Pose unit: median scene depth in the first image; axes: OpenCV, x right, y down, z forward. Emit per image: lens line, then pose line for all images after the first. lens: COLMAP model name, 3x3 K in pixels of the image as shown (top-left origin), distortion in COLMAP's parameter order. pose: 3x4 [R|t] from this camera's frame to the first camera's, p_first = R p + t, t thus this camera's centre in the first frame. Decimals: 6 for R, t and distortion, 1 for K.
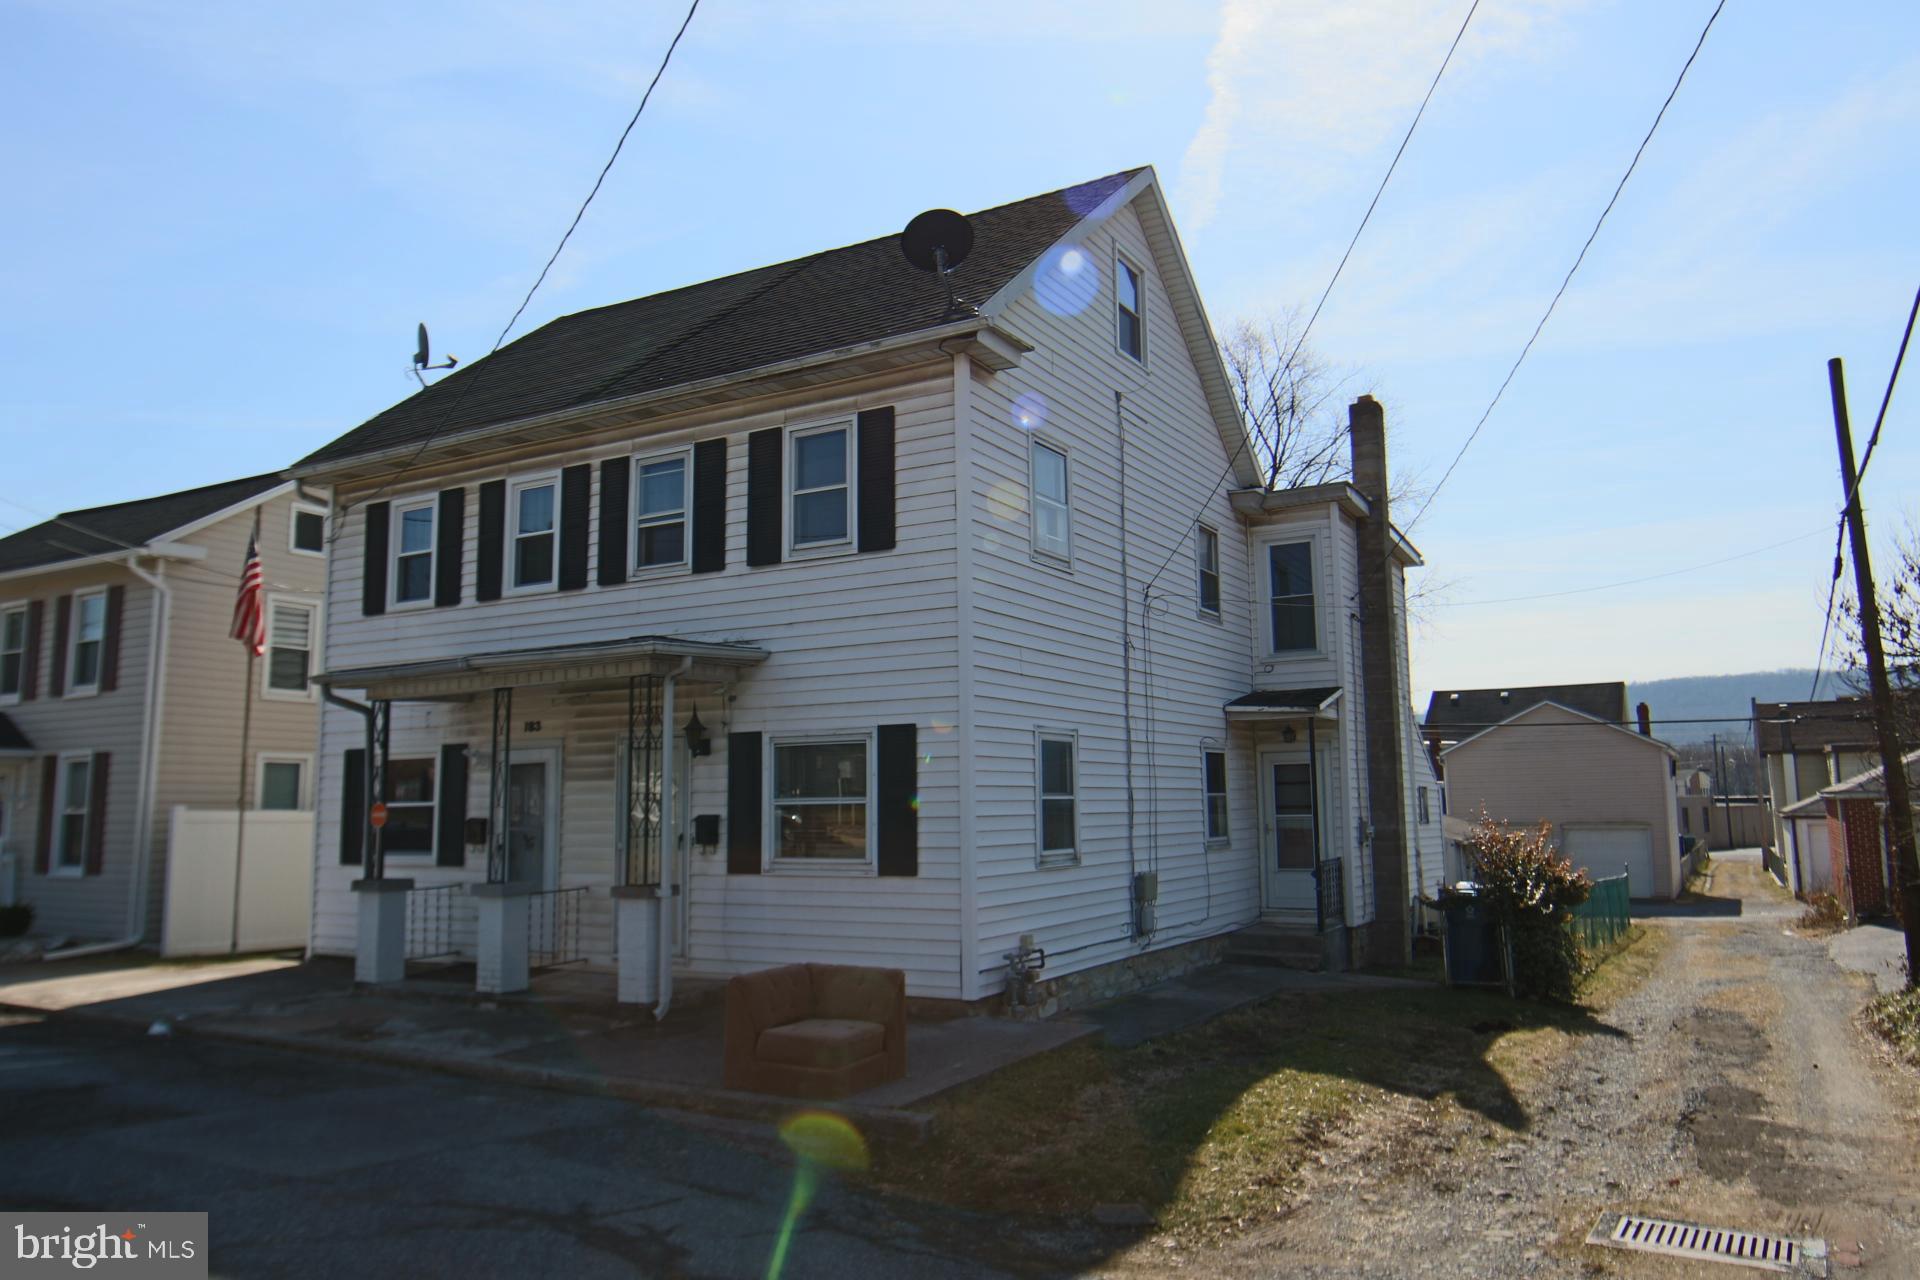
lens RADIAL K [[1330.9, 0, 960.0], [0, 1330.9, 640.0], [0, 0, 1]] dist [-0.003844, 0.001010]
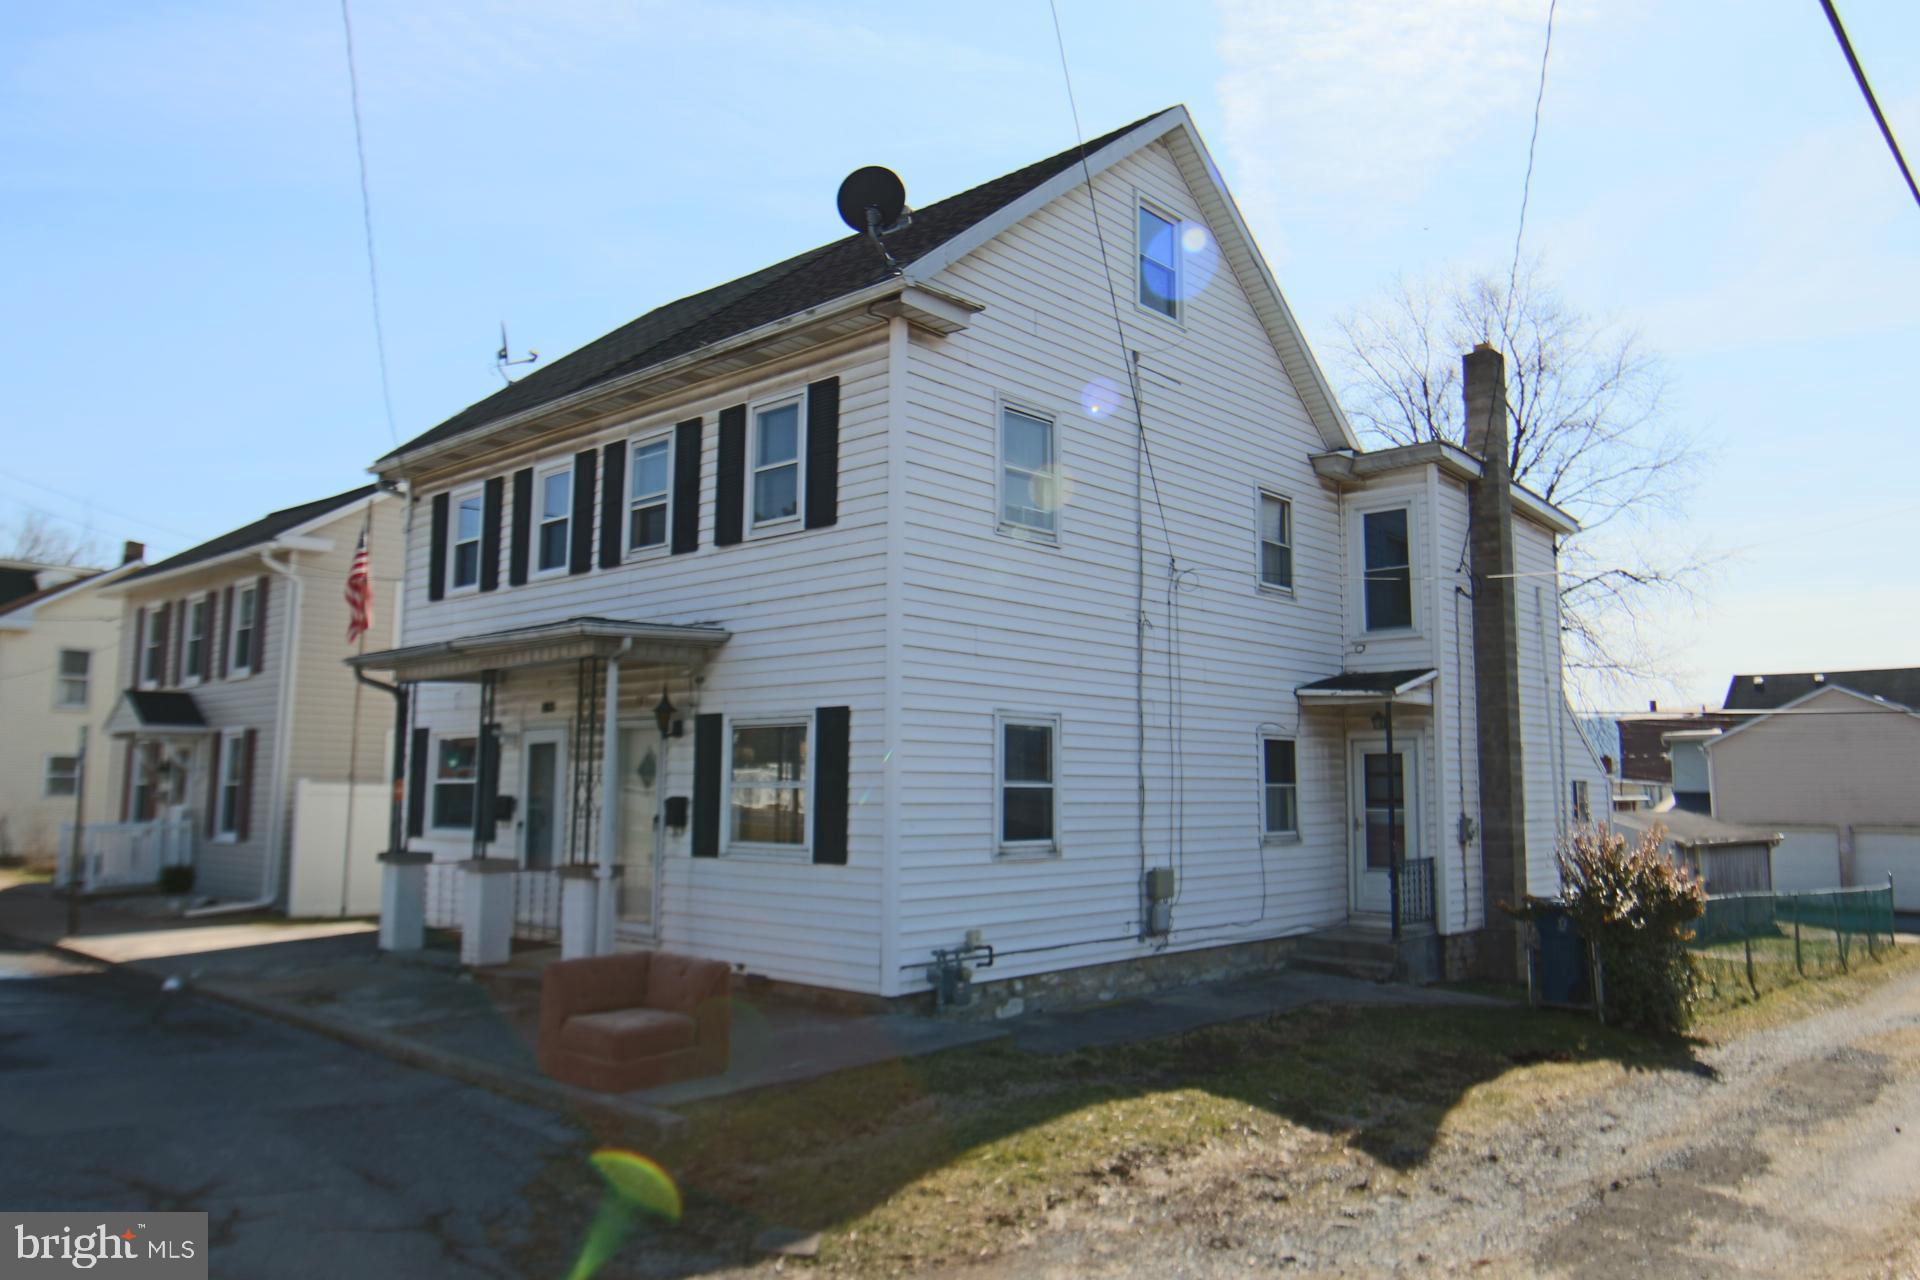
lens RADIAL K [[1330.9, 0, 960.0], [0, 1330.9, 640.0], [0, 0, 1]] dist [-0.003844, 0.001010]
pose [[0.977244, -0.005432, -0.212047, 0.201151], [0.007953, 0.999907, 0.011040, 0.004285], [0.211968, -0.012475, 0.977197, 0.064213]]
